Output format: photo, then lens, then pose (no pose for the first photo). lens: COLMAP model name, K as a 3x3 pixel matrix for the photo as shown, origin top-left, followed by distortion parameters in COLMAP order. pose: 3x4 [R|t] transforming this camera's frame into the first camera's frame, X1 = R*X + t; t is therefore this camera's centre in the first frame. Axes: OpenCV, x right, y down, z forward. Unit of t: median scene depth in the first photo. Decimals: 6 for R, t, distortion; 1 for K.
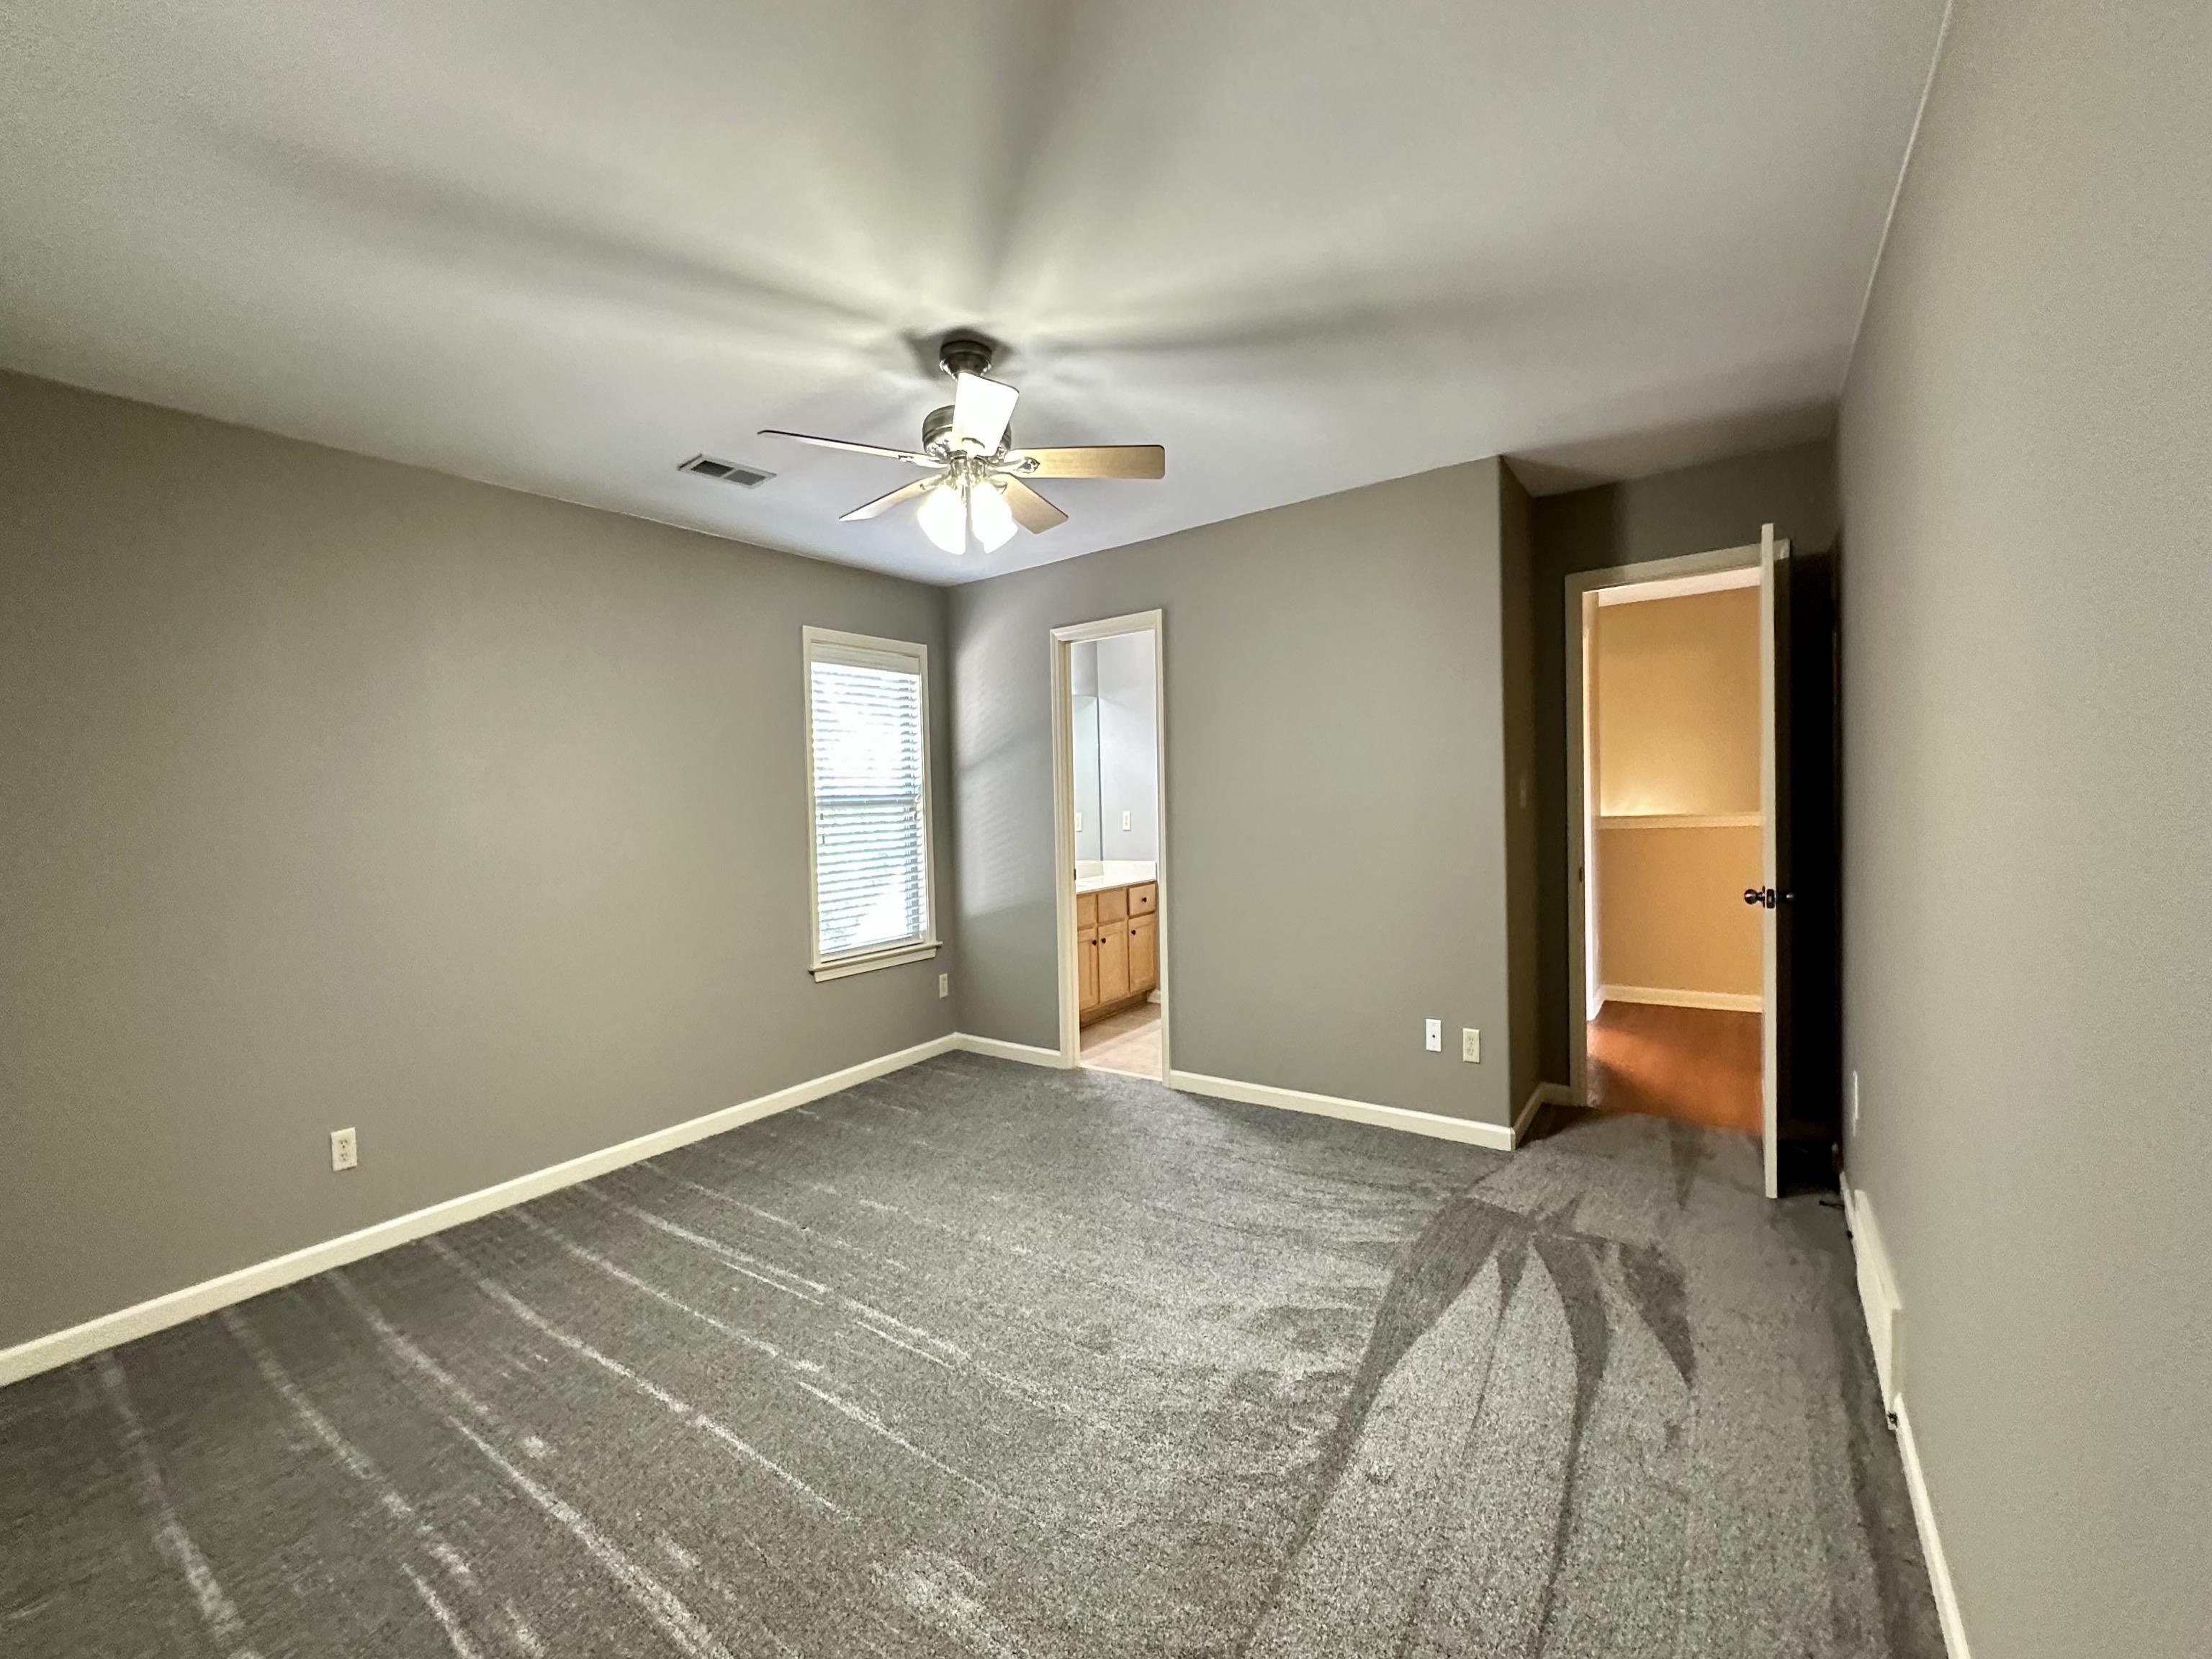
lens RADIAL K [[892.2, 0, 1108.3], [0, 892.2, 831.4], [0, 0, 1]] dist [0.000445, -0.000437]
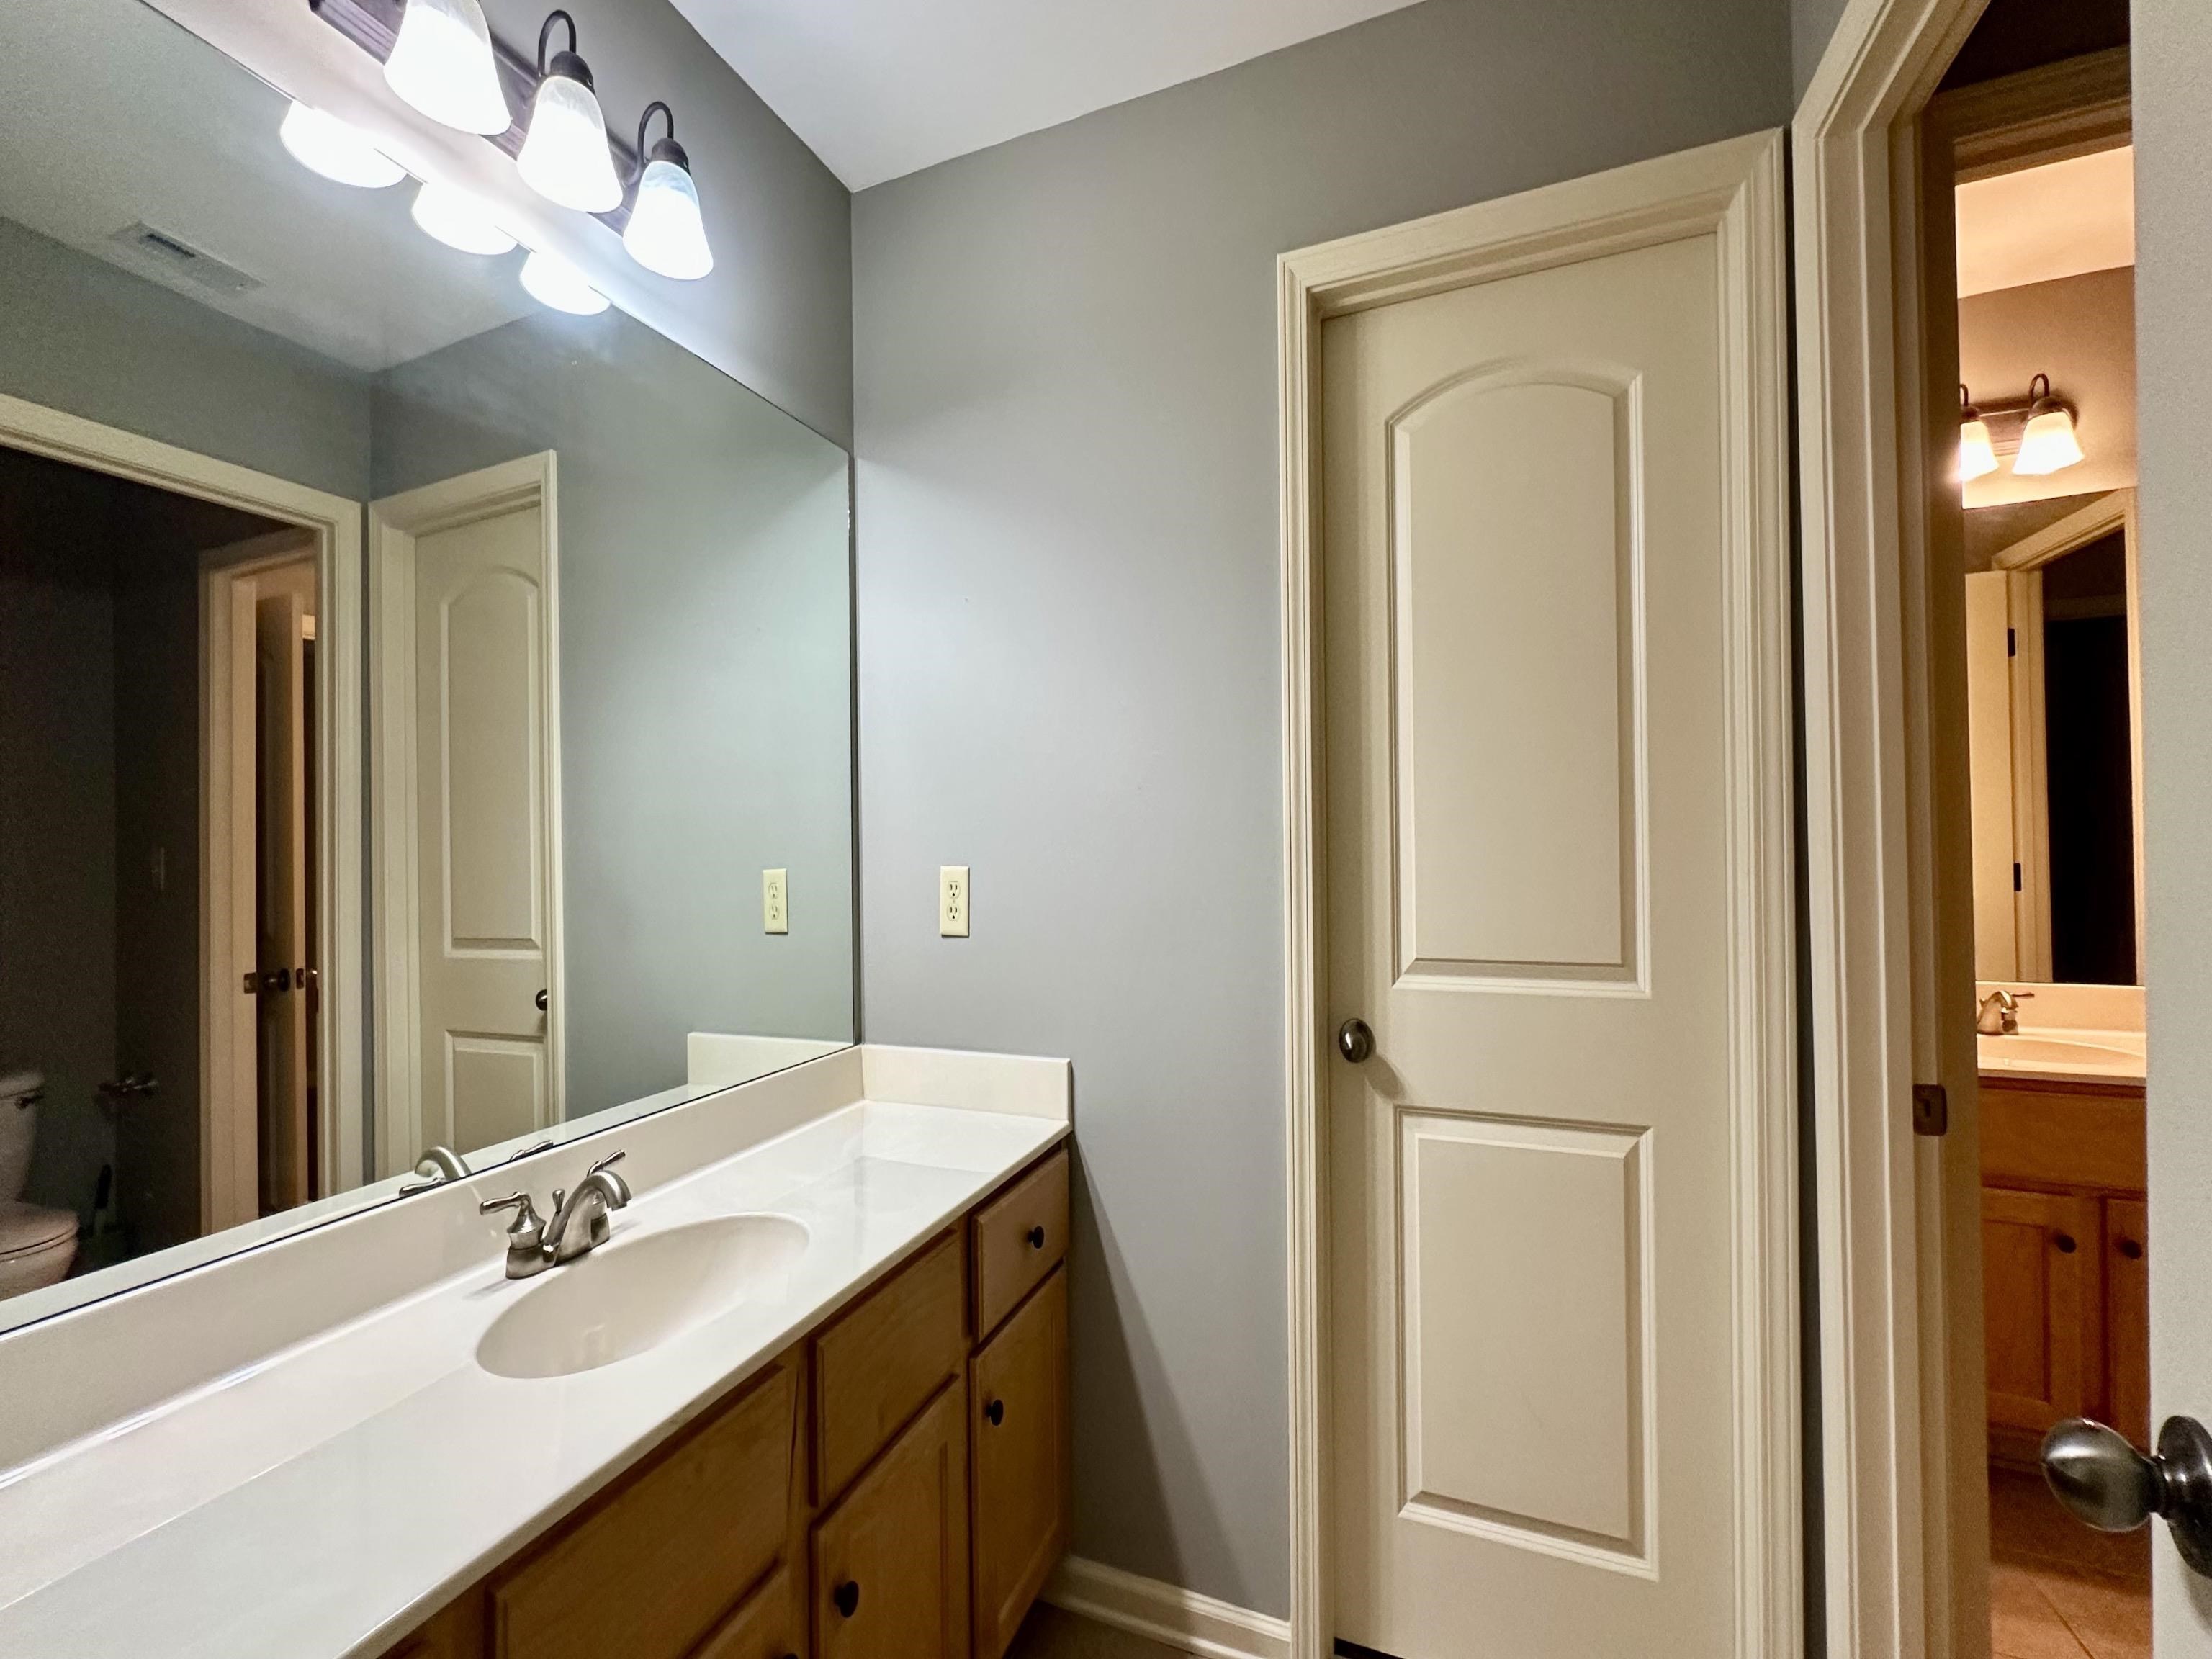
lens RADIAL K [[892.2, 0, 1096.4], [0, 892.2, 842.2], [0, 0, 1]] dist [0.000445, -0.000437]
pose [[0.974430, 0.011384, 0.224405, 0.001624], [-0.004357, 0.999485, -0.031784, -0.022179], [-0.224651, 0.029993, 0.973978, 0.768606]]
